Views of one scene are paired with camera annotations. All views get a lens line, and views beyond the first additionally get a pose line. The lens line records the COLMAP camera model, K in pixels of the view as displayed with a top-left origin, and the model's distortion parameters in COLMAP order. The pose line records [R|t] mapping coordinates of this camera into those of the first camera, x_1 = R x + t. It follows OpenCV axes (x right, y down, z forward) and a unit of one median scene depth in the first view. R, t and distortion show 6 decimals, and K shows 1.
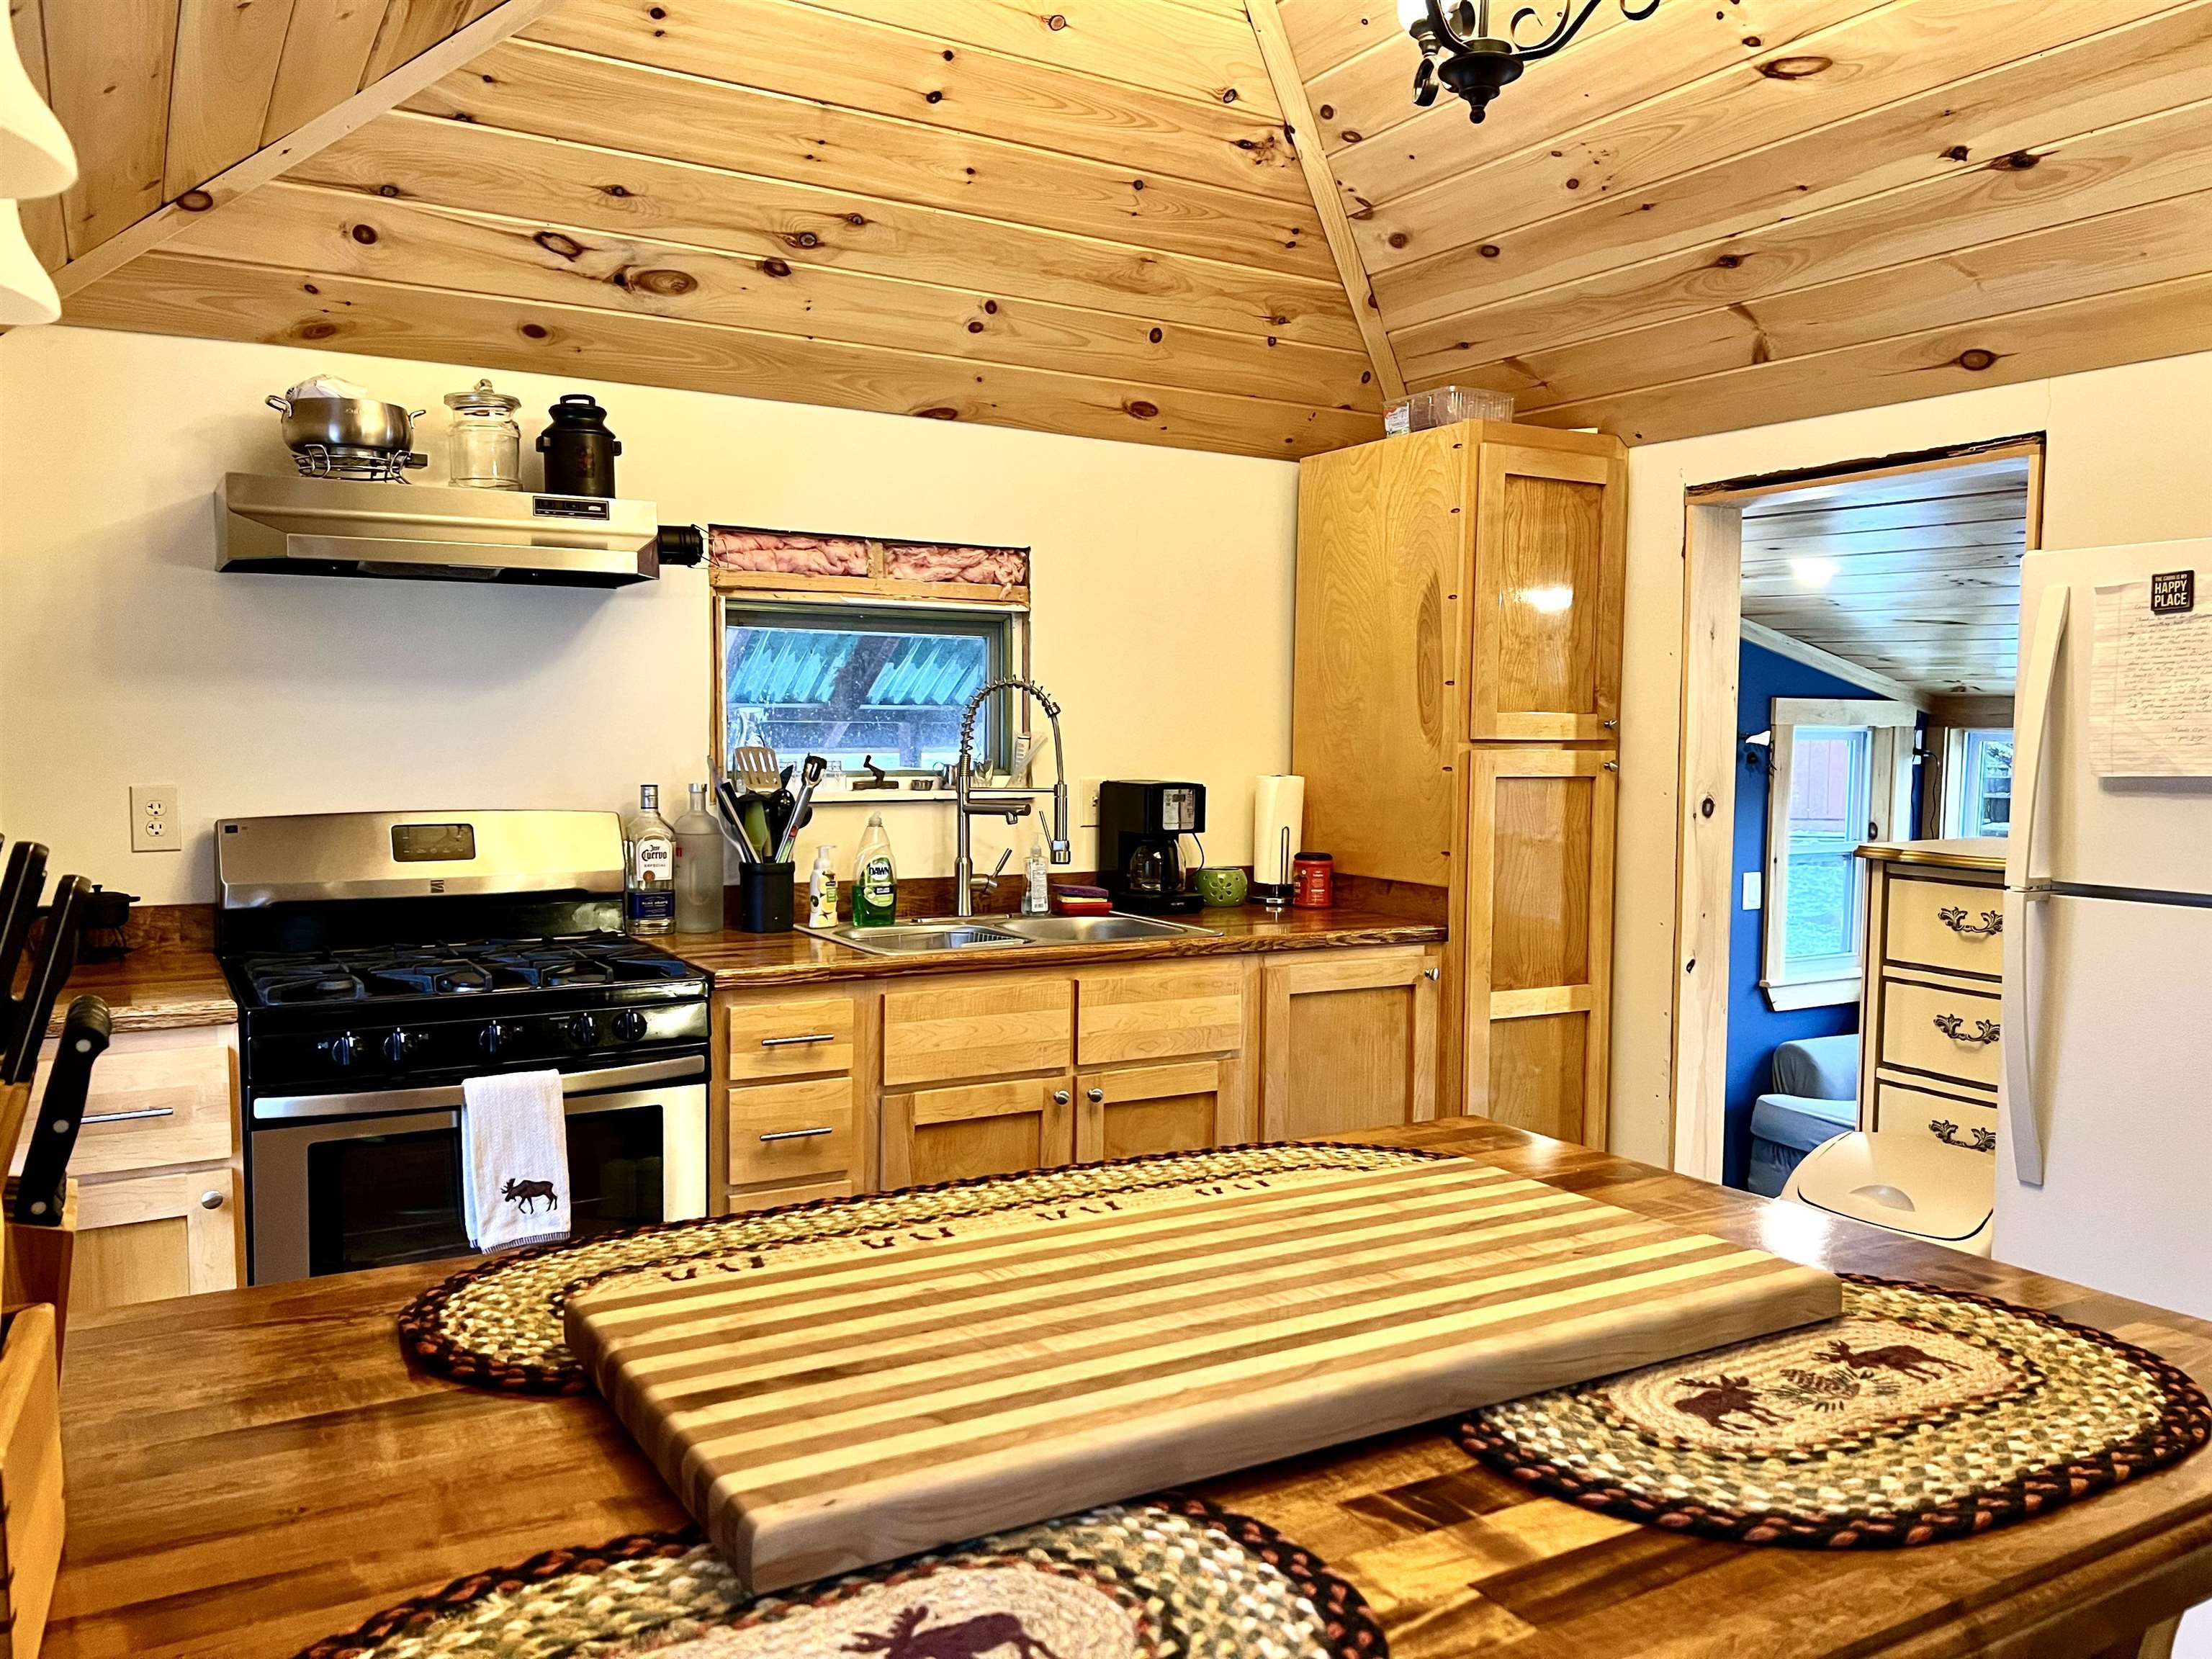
lens RADIAL K [[1658.0, 0, 1097.3], [0, 1658.0, 840.7], [0, 0, 1]] dist [0.055112, -0.062857]
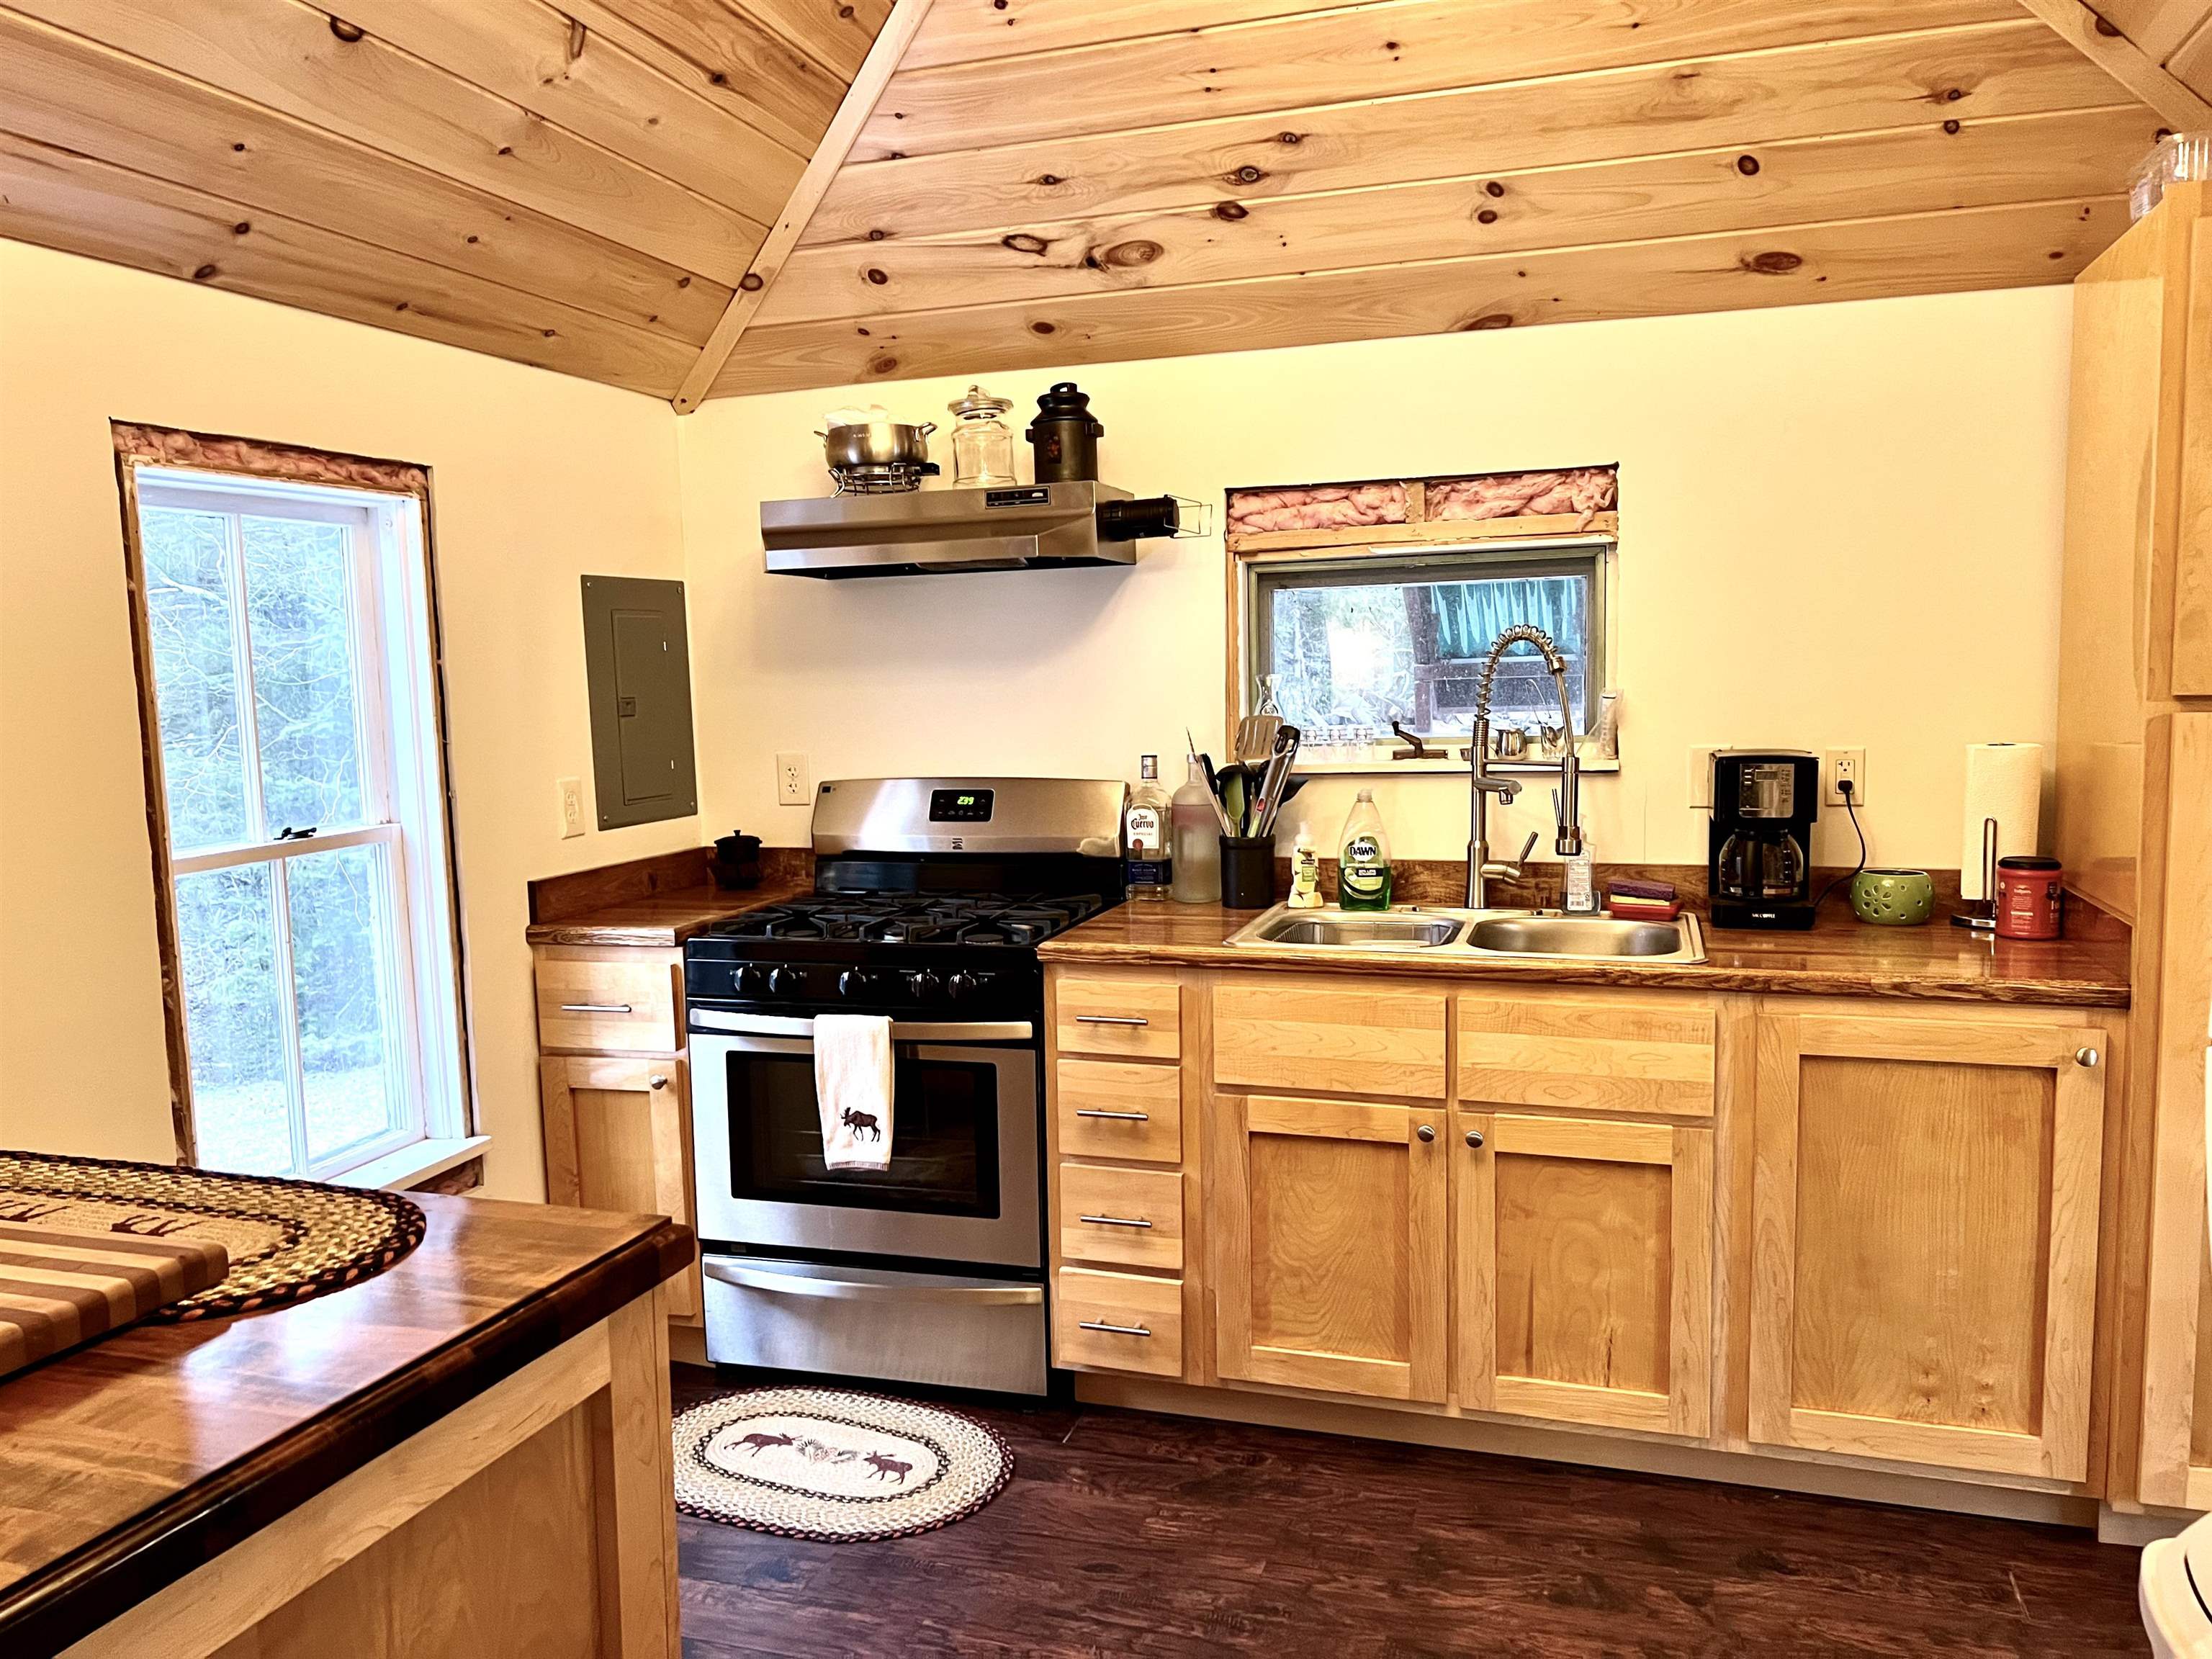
lens RADIAL K [[1658.0, 0, 1097.6], [0, 1658.0, 838.4], [0, 0, 1]] dist [0.055112, -0.062857]
pose [[0.667273, 0.052769, -0.742942, 0.486972], [-0.022651, 0.998463, 0.050573, -0.034120], [0.744469, -0.016917, 0.667443, 0.308588]]
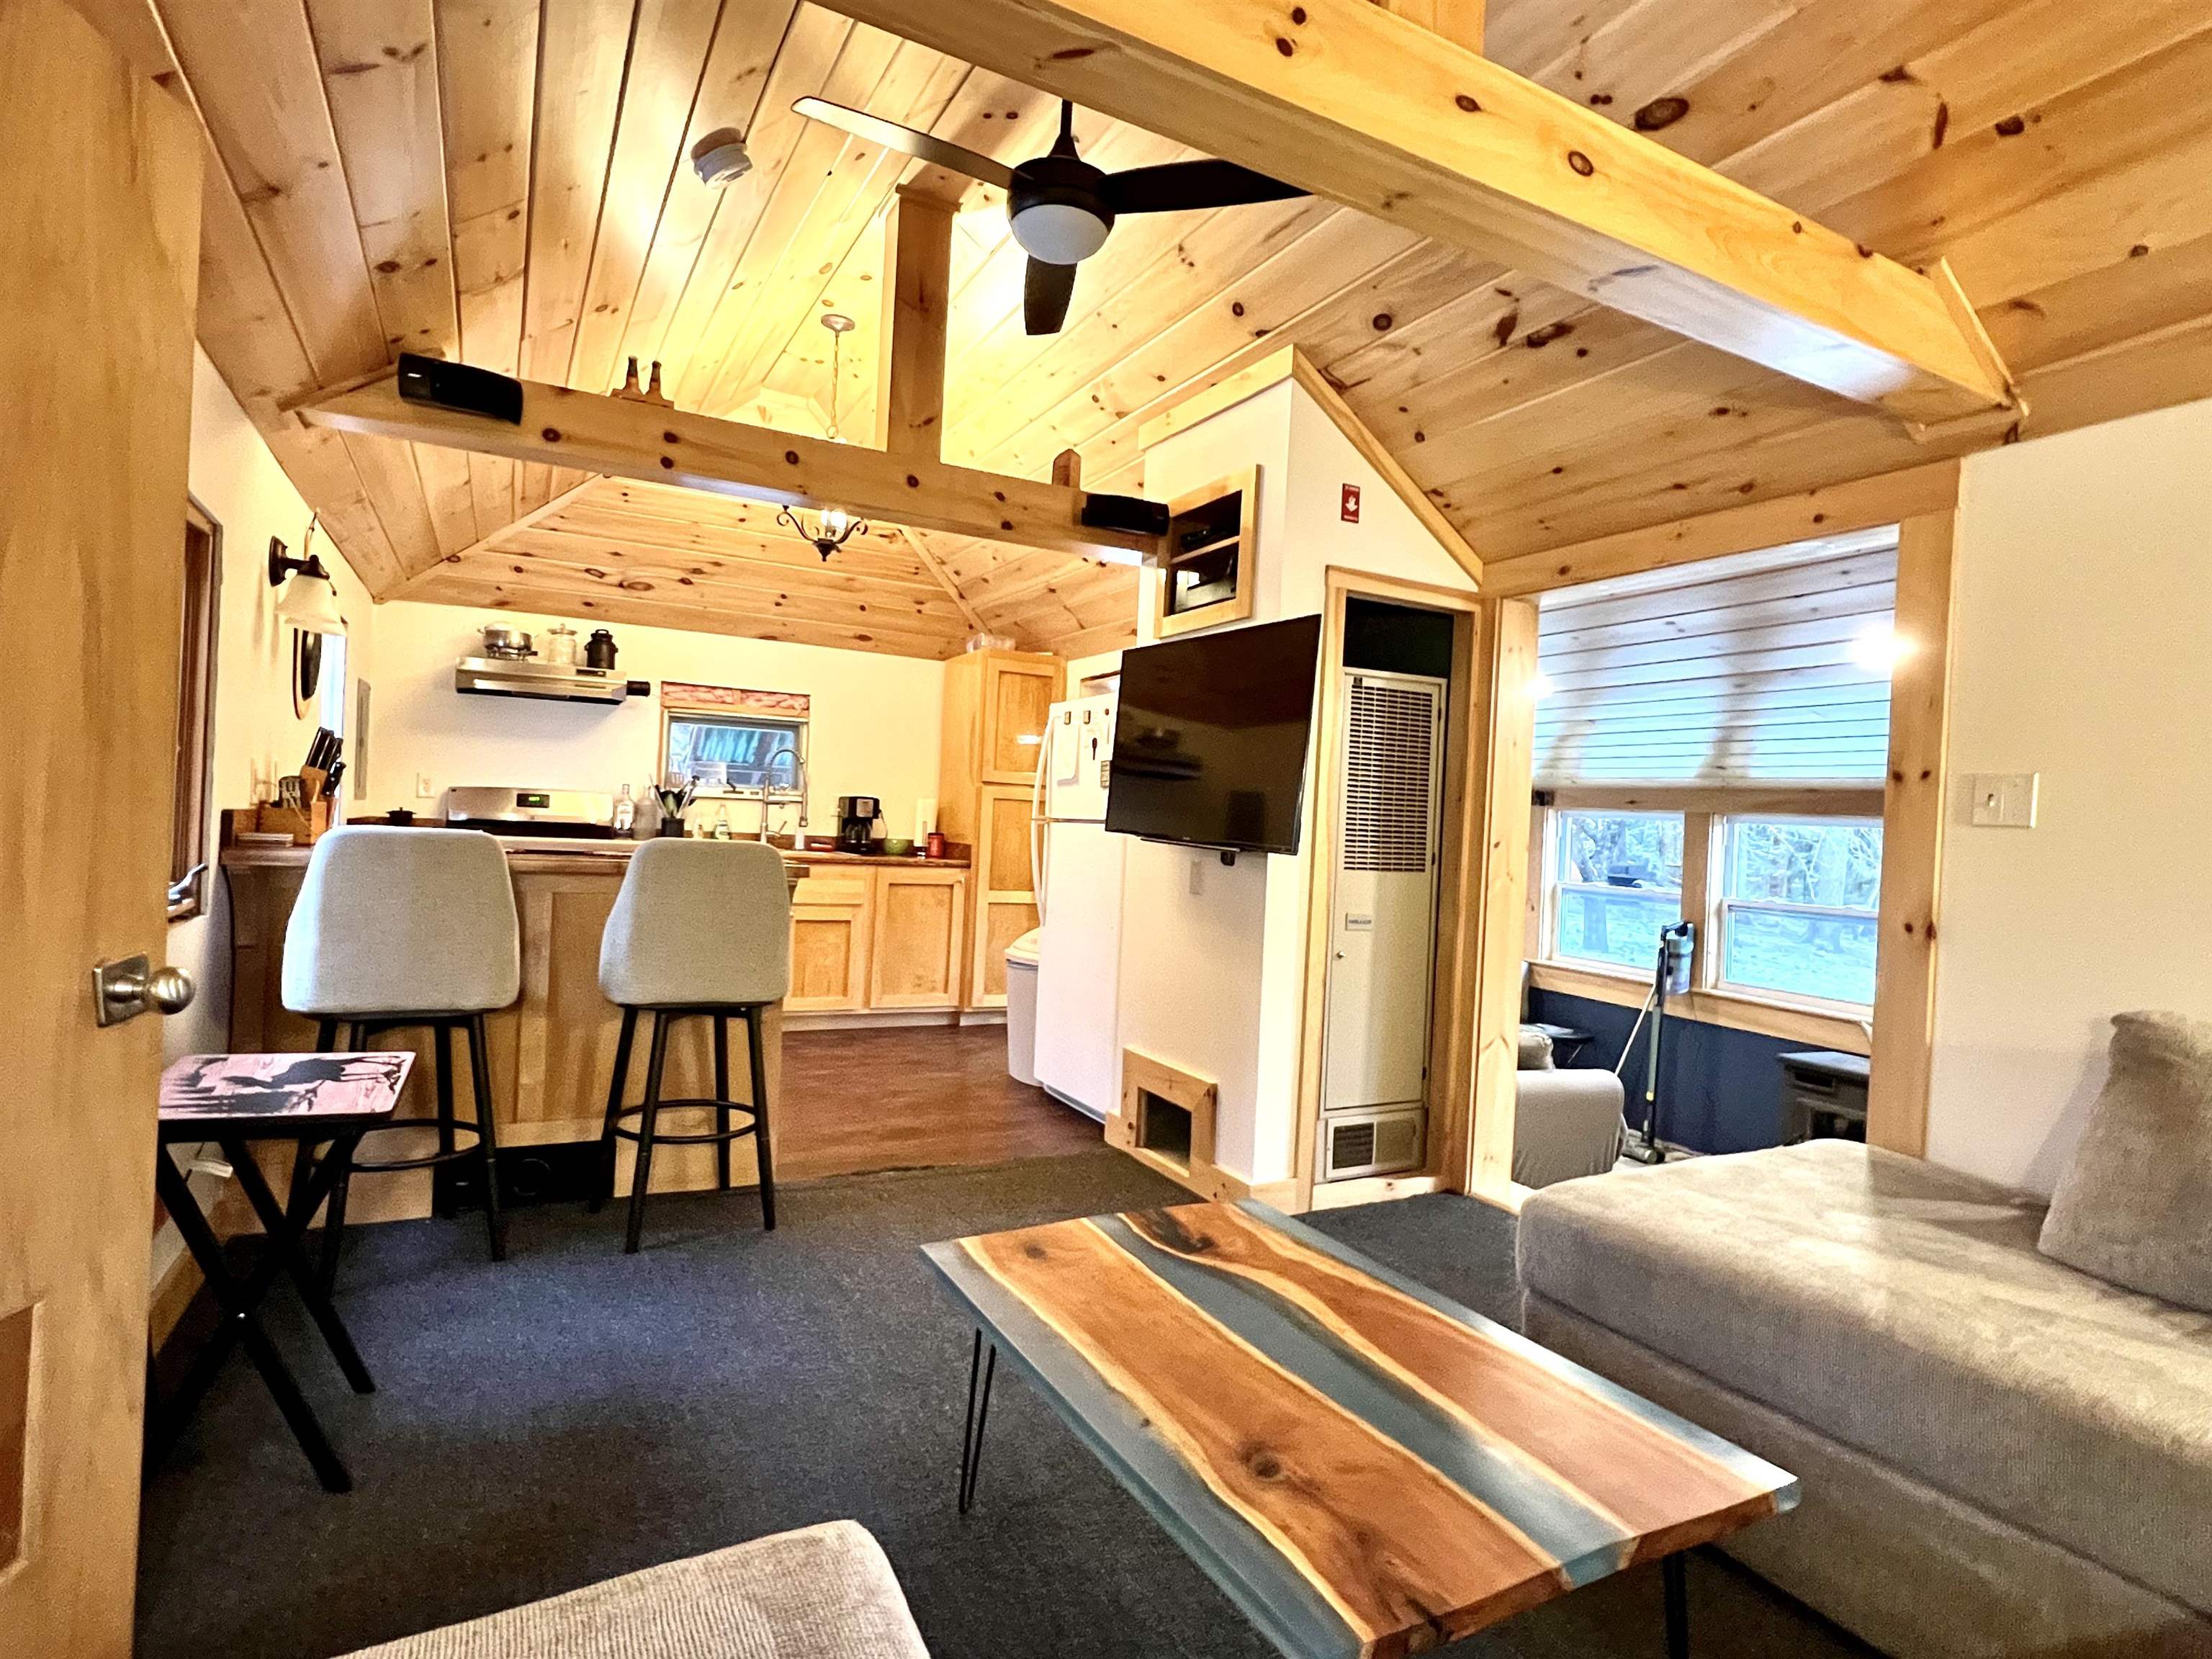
lens RADIAL K [[1143.3, 0, 1103.0], [0, 1143.3, 831.5], [0, 0, 1]] dist [-0.000826, -0.000408]
pose [[0.998227, 0.037851, -0.045933, 0.536852], [-0.040778, 0.997081, -0.064557, 0.121140], [0.043355, 0.066316, 0.996856, -0.677639]]
